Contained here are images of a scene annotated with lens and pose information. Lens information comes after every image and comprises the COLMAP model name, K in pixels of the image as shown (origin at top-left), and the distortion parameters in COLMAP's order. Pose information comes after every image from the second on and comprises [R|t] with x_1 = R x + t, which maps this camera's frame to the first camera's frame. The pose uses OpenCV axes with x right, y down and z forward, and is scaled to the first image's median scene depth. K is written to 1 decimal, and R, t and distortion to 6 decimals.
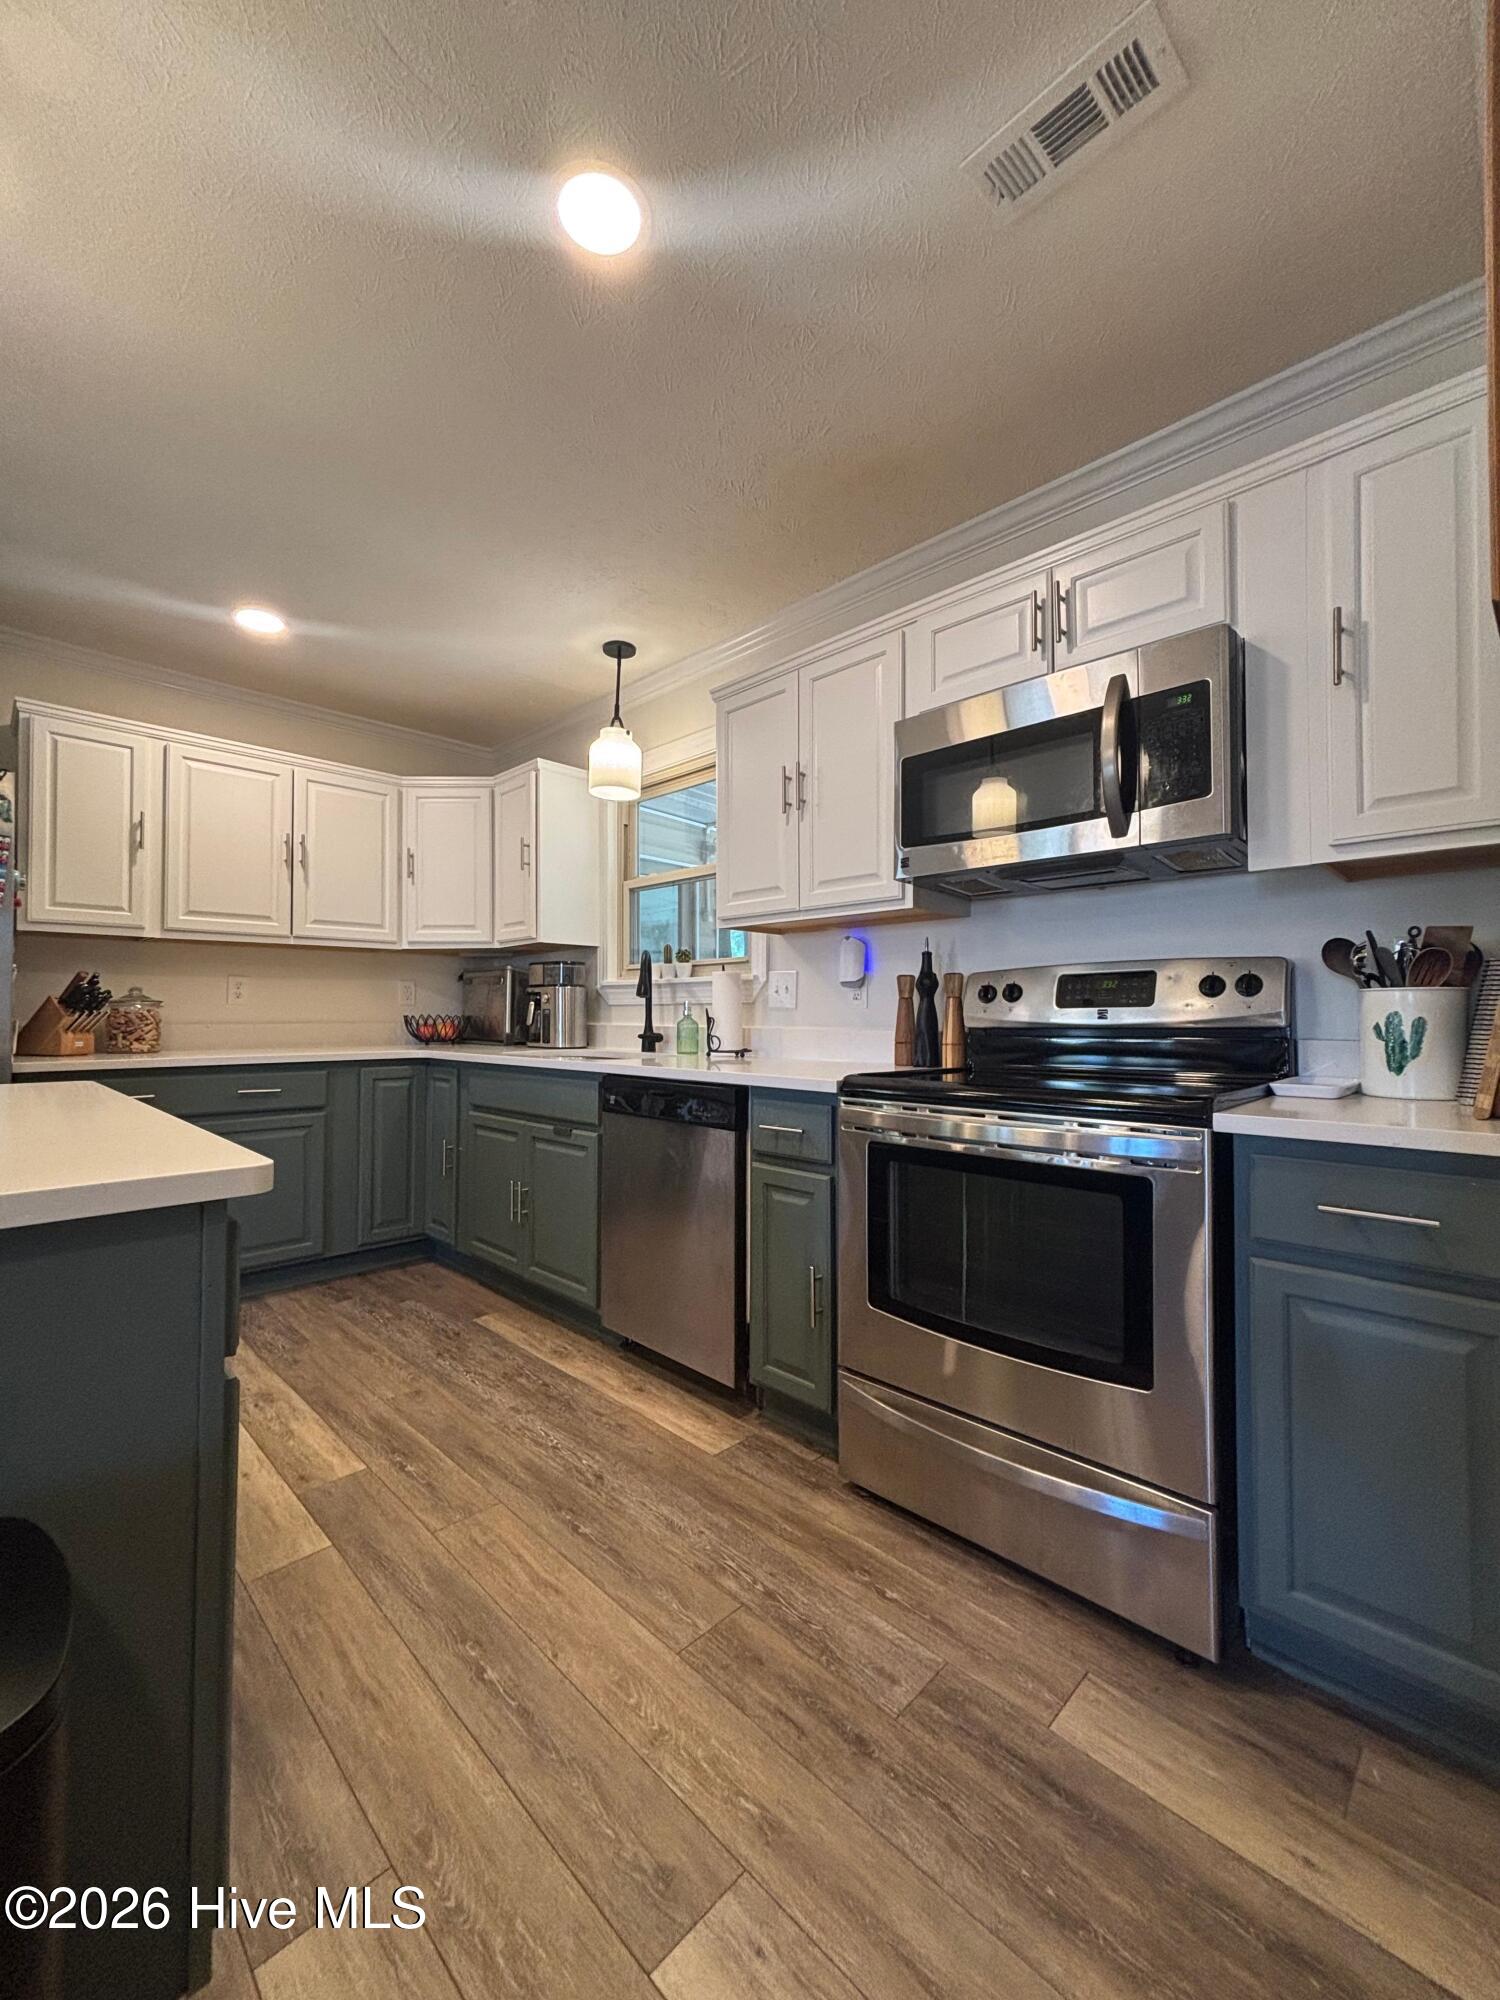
lens RADIAL K [[808.8, 0, 750.0], [0, 808.8, 1000.0], [0, 0, 1]] dist [0.000890, 0.000482]
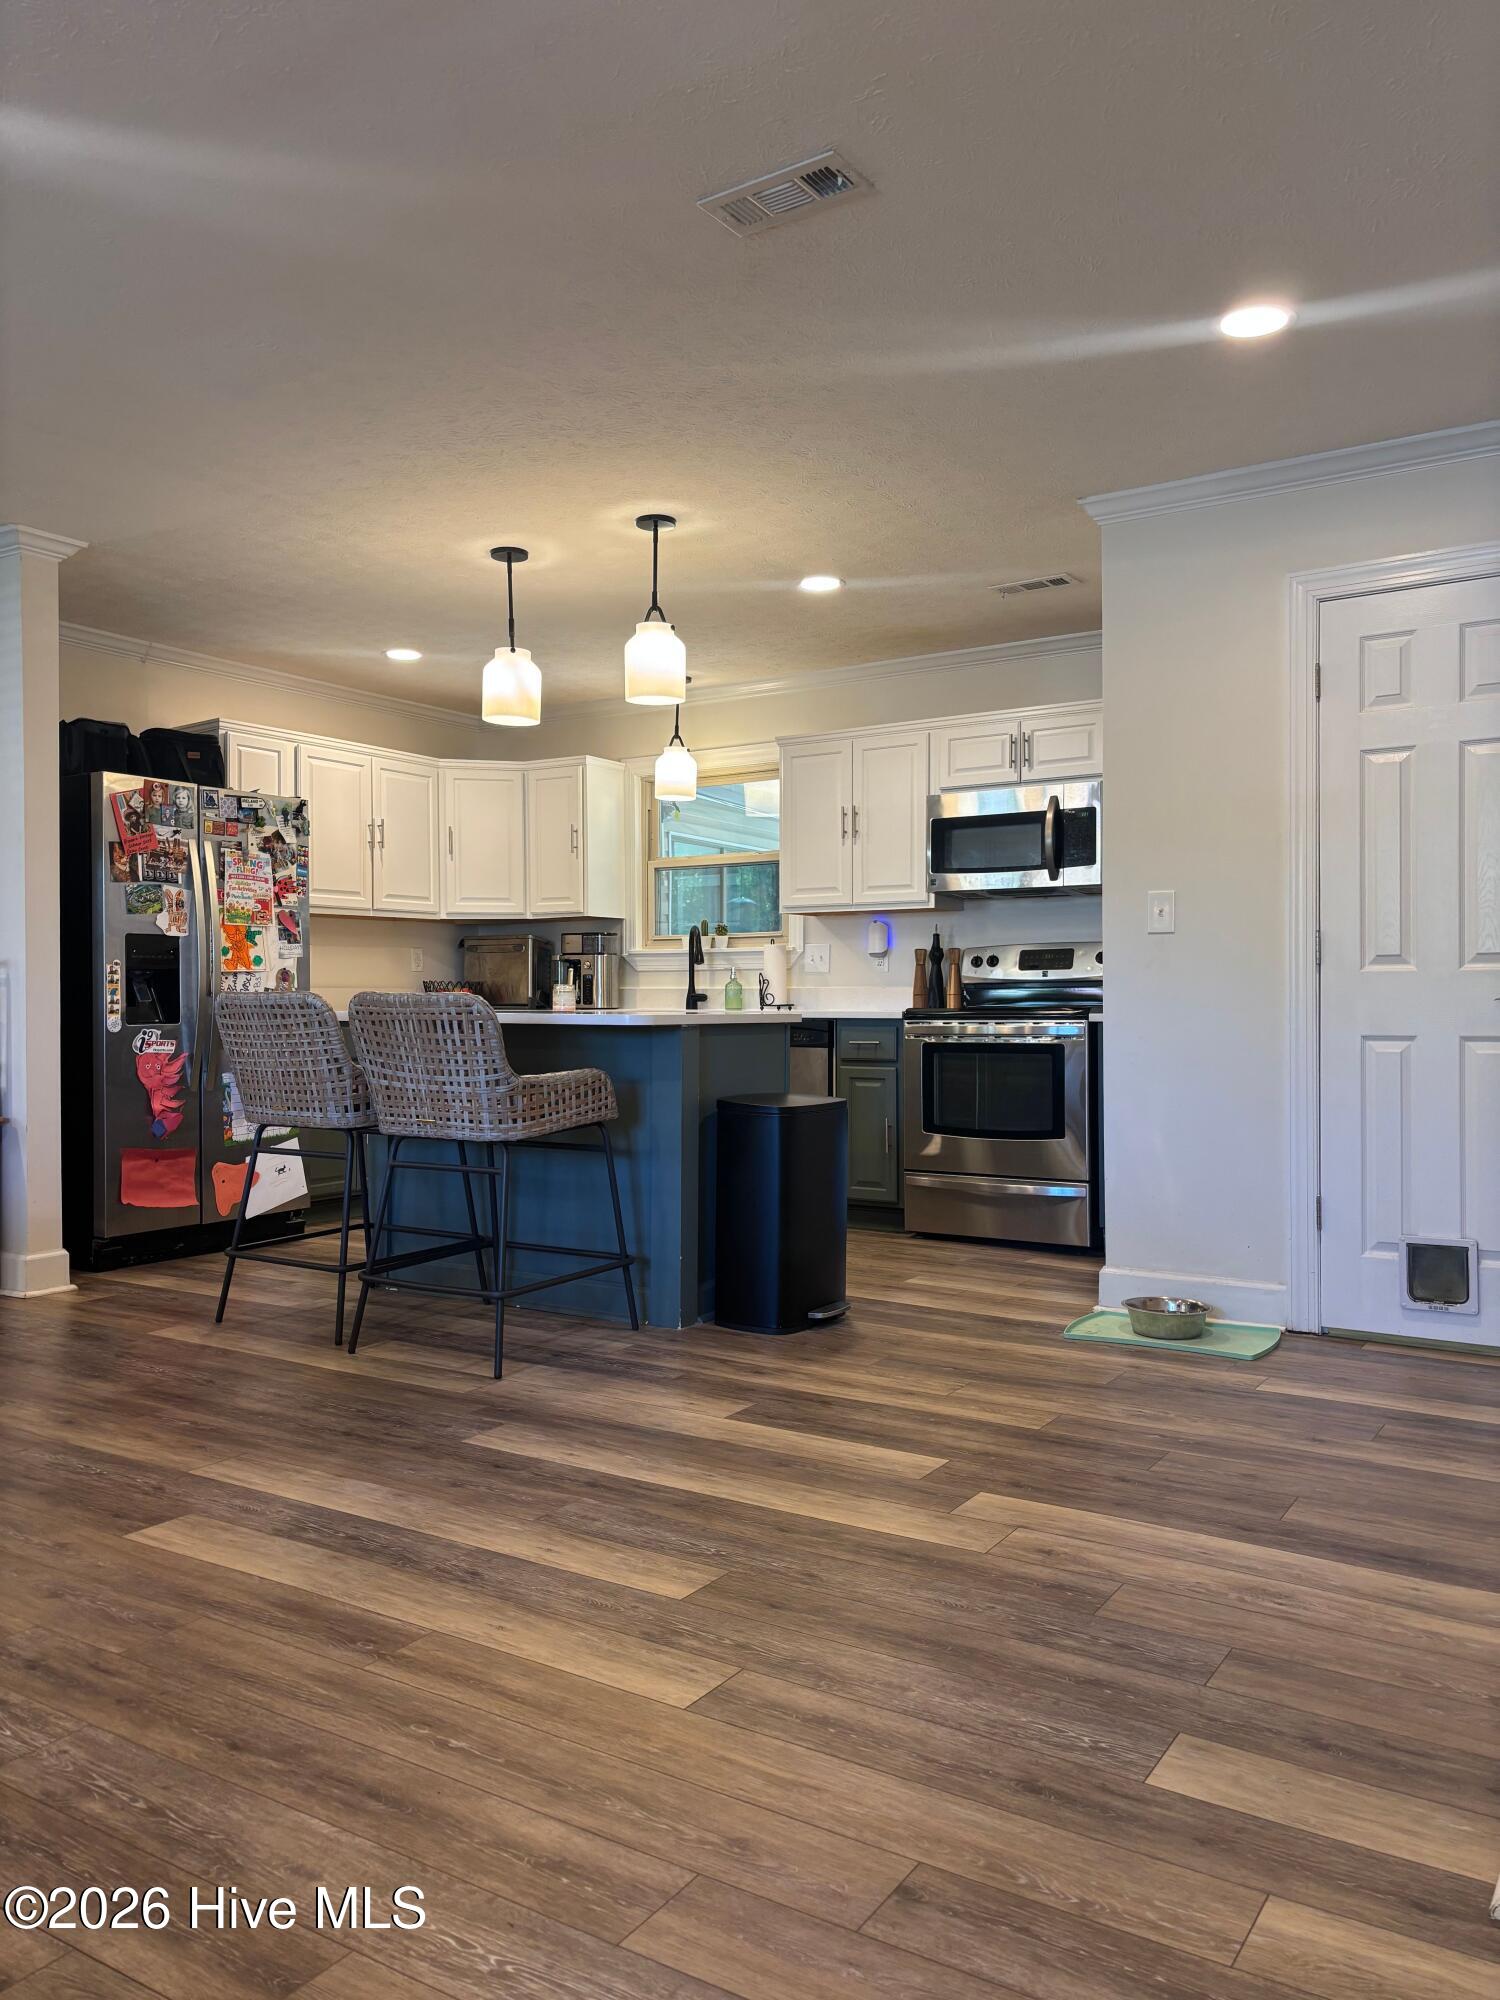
lens RADIAL K [[1501.0, 0, 750.0], [0, 1501.0, 1000.0], [0, 0, 1]] dist [0.020804, 0.000402]
pose [[0.975616, 0.000073, 0.219486, -0.720170], [-0.003051, 0.999908, 0.013226, 0.027381], [-0.219464, -0.013573, 0.975526, -1.625055]]
